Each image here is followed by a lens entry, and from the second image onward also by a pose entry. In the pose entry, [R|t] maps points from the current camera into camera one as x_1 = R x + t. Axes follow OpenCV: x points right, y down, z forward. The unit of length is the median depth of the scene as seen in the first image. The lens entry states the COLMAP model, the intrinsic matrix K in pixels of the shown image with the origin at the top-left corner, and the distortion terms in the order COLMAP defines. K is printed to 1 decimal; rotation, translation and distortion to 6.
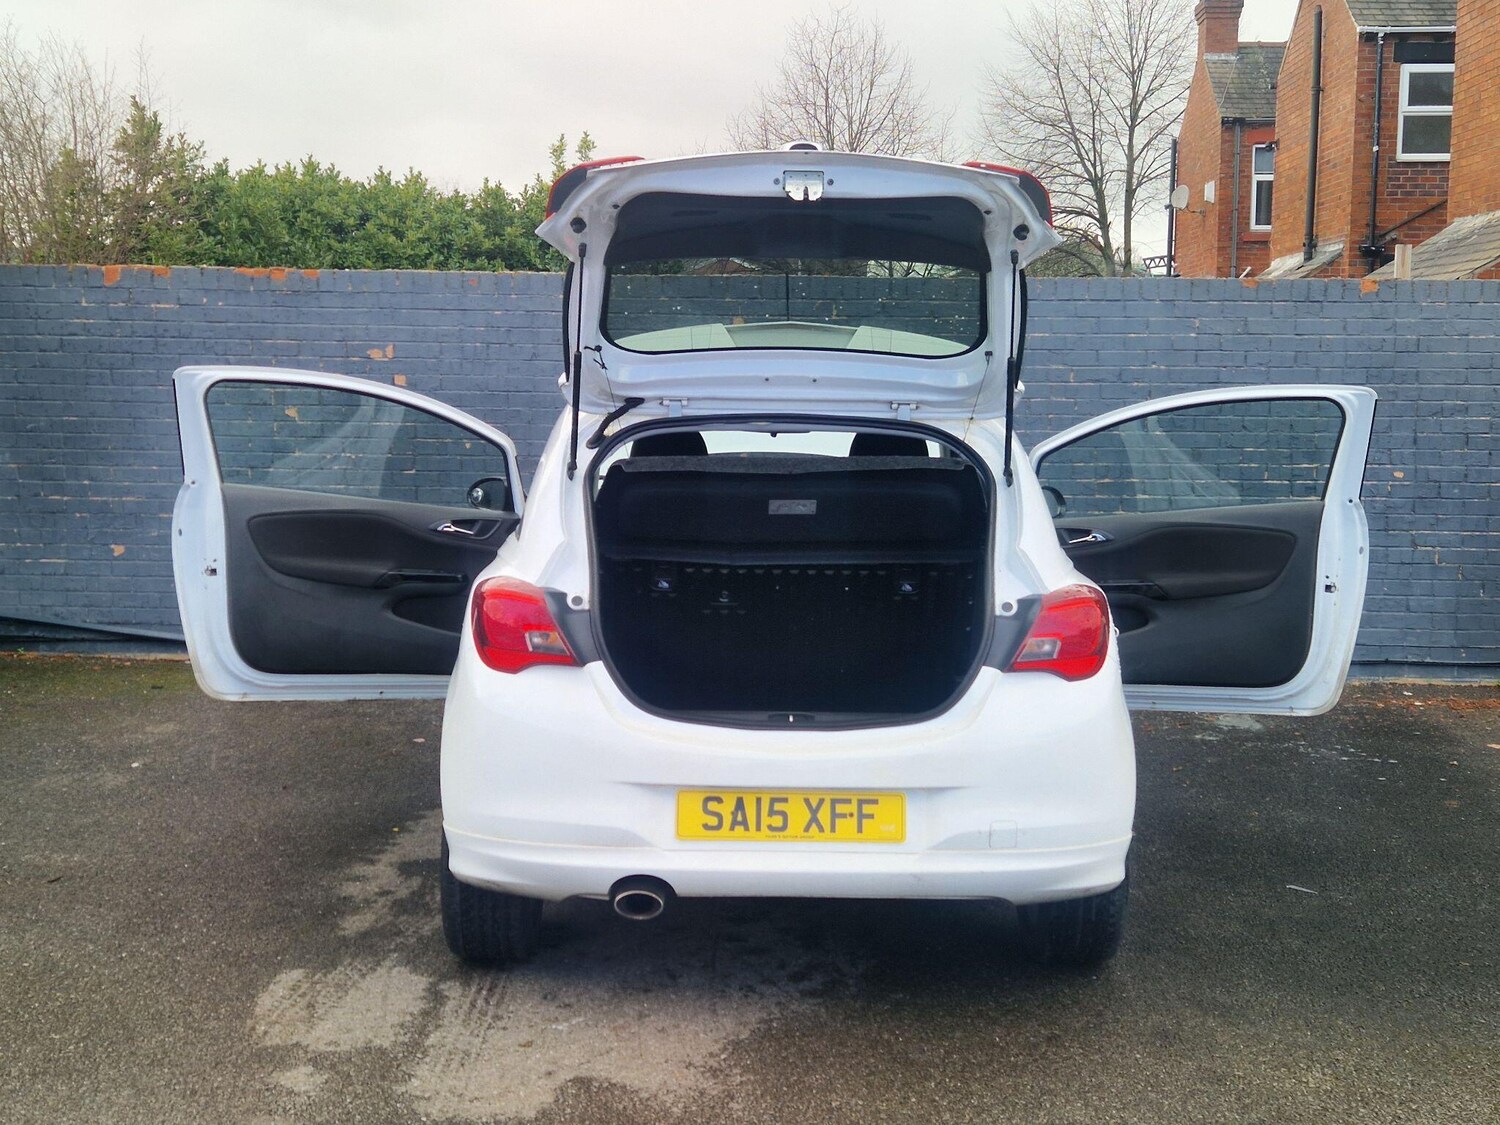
lens RADIAL K [[1850.0, 0, 739.1], [0, 1850.0, 509.9], [0, 0, 1]] dist [0.079973, 0.000000]
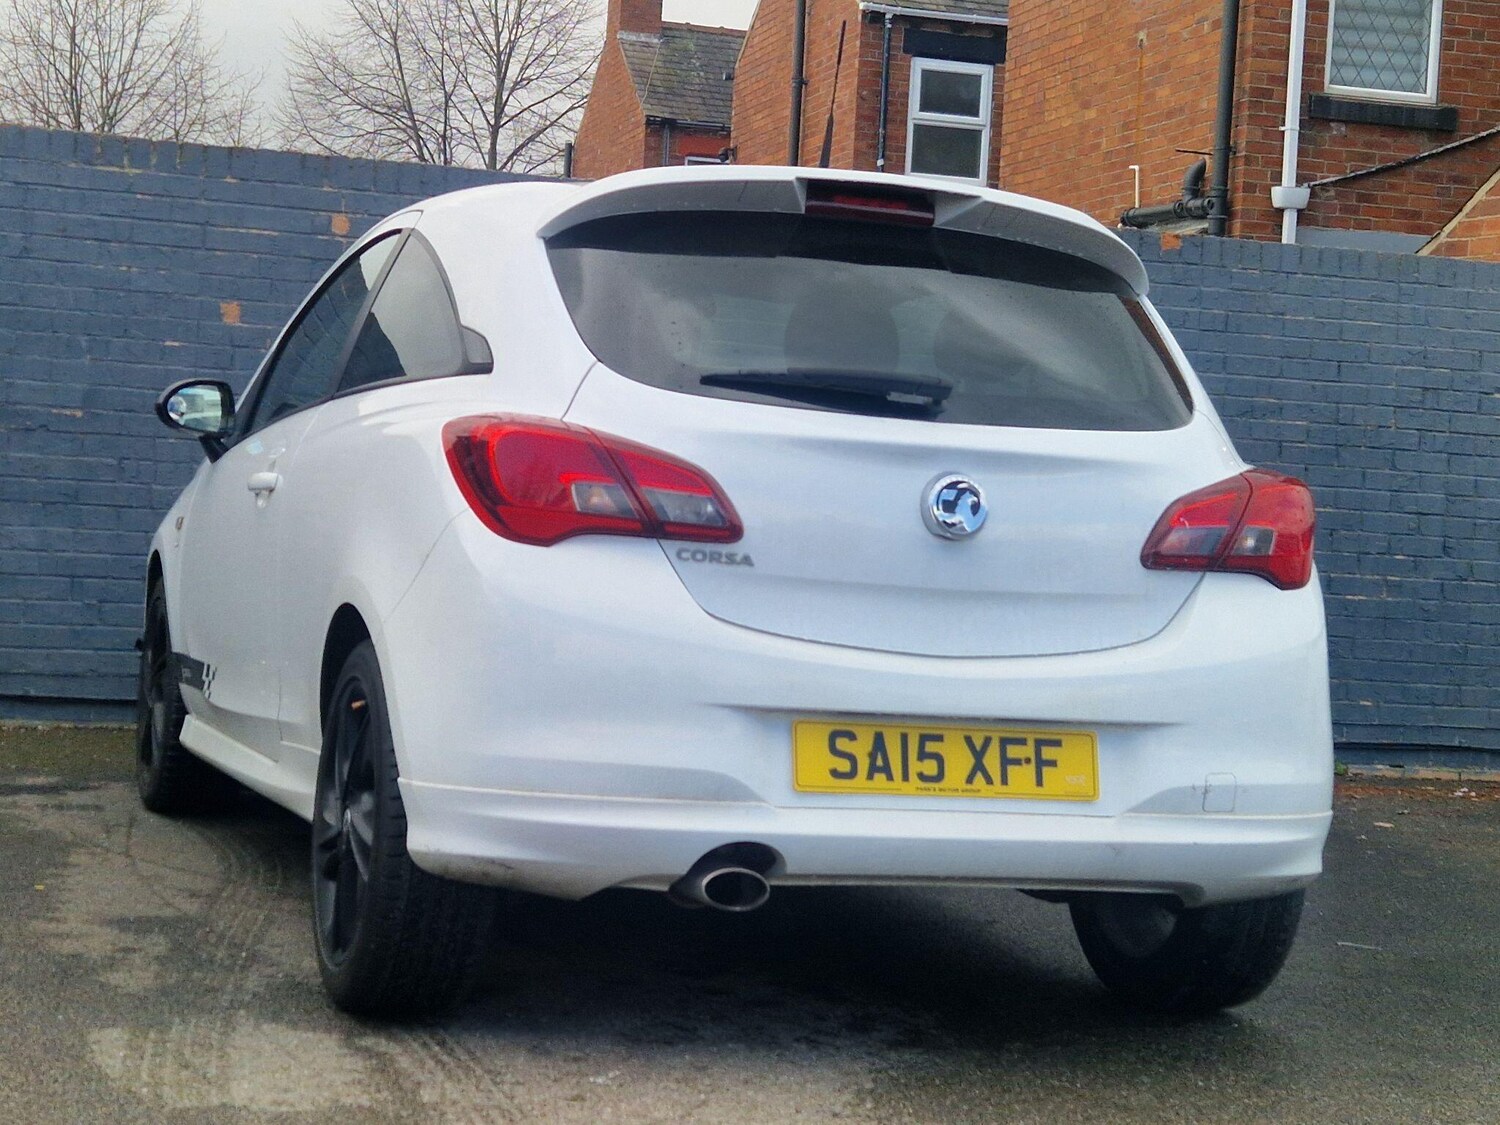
lens RADIAL K [[2619.5, 0, 701.3], [0, 2619.5, 497.9], [0, 0, 1]] dist [0.084503, 0.000000]
pose [[0.950947, 0.047790, 0.305639, -0.344678], [-0.028156, 0.997265, -0.068328, 0.129435], [-0.308069, 0.056371, 0.949693, 0.086616]]
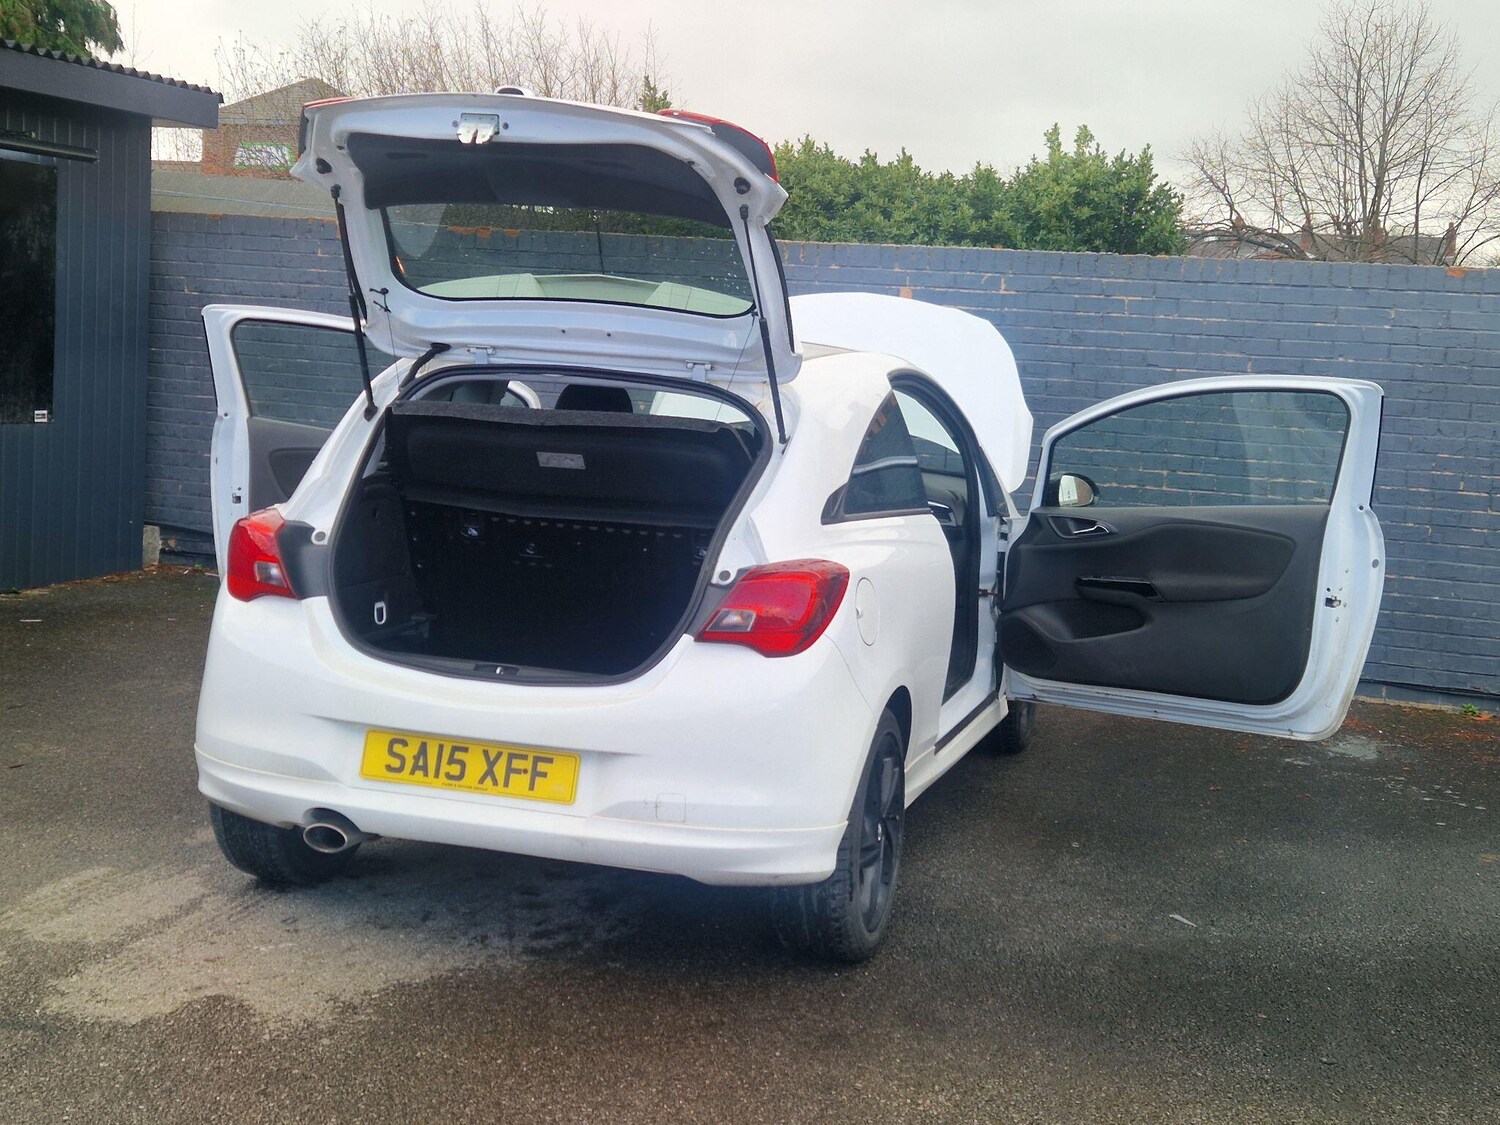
lens RADIAL K [[1850.0, 0, 776.1], [0, 1850.0, 509.6], [0, 0, 1]] dist [0.079973, 0.000000]
pose [[0.962371, 0.070088, -0.262545, 0.414646], [-0.067990, 0.997540, 0.017079, -0.000295], [0.263096, 0.001414, 0.964769, 0.078443]]
